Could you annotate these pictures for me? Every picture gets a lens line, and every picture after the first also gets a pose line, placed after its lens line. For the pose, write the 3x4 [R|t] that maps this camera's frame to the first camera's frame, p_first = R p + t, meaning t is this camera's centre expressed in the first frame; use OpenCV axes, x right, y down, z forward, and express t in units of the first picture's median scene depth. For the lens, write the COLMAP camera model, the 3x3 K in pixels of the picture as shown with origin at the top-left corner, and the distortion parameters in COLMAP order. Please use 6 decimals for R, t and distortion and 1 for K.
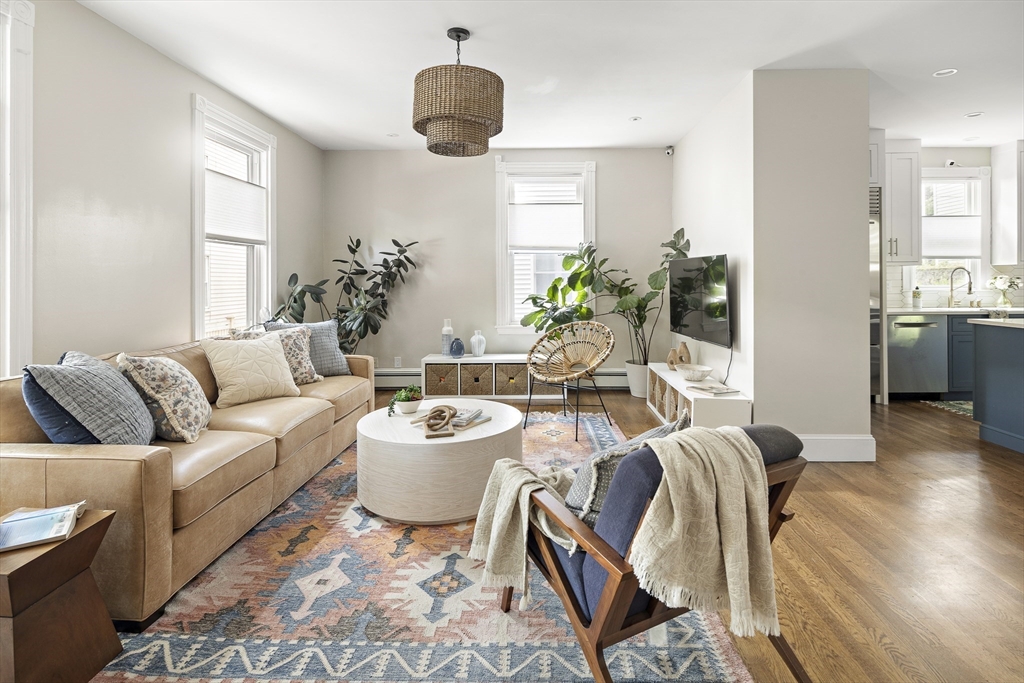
lens RADIAL K [[509.4, 0, 529.4], [0, 509.4, 276.8], [0, 0, 1]] dist [-0.005814, -0.002464]
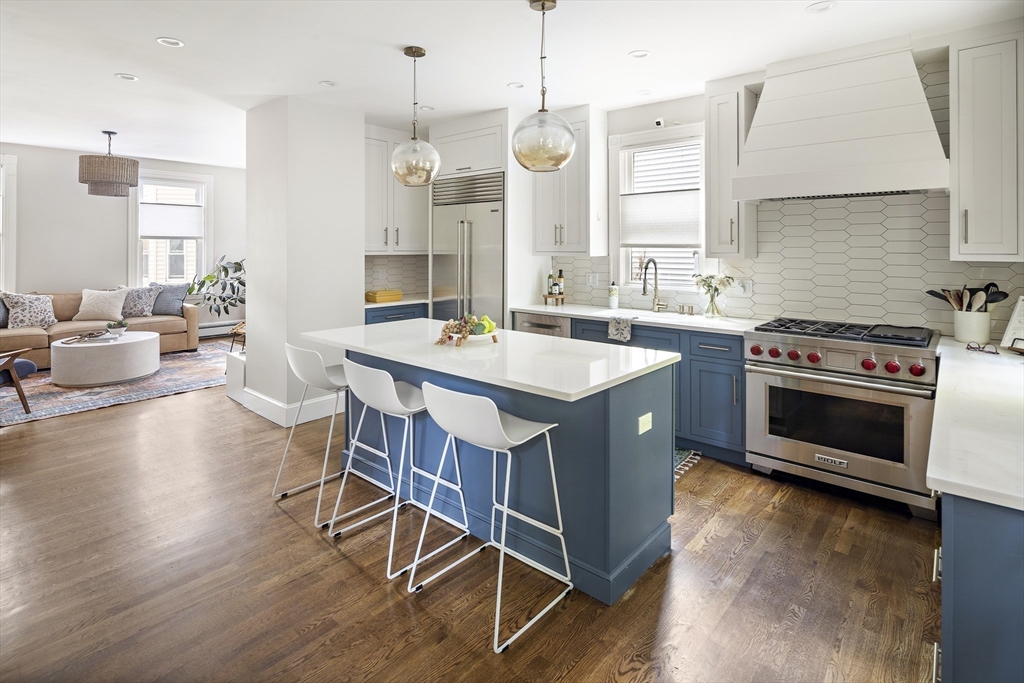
lens RADIAL K [[509.4, 0, 504.8], [0, 509.4, 247.6], [0, 0, 1]] dist [-0.005814, -0.002464]
pose [[0.774117, 0.007025, -0.633004, 1.188521], [-0.004620, 0.999974, 0.005447, -0.040654], [0.633026, -0.001292, 0.774129, 0.269894]]
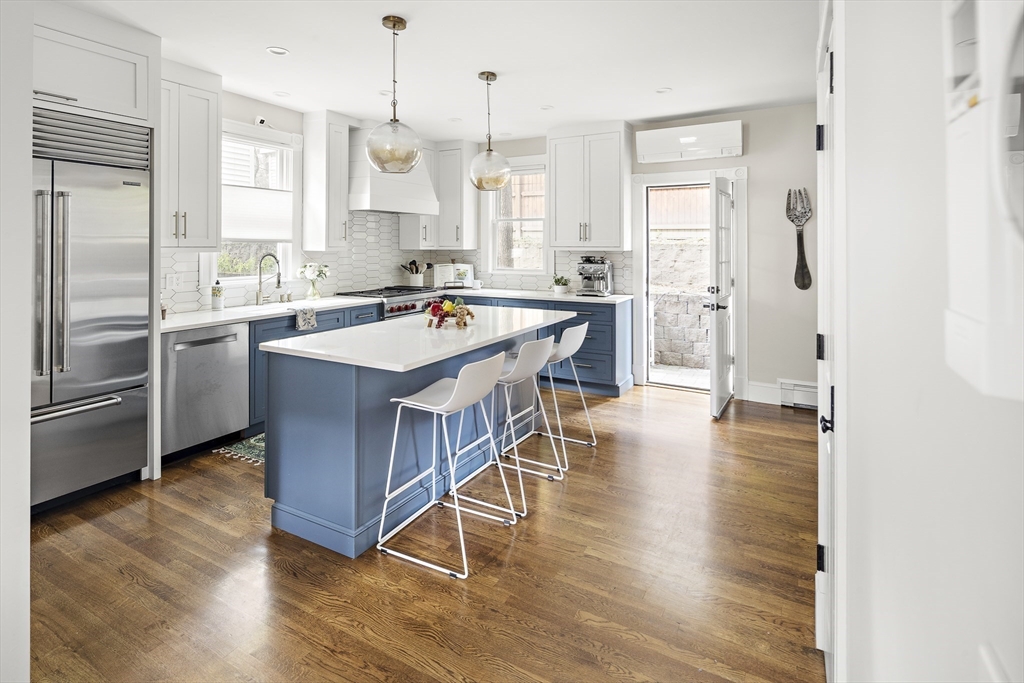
lens RADIAL K [[509.4, 0, 506.5], [0, 509.4, 244.6], [0, 0, 1]] dist [-0.005814, -0.002464]
pose [[0.458581, 0.008422, 0.888613, 0.319135], [-0.007640, 0.999955, -0.005534, -0.032476], [-0.888620, -0.004251, 0.458625, 0.310326]]
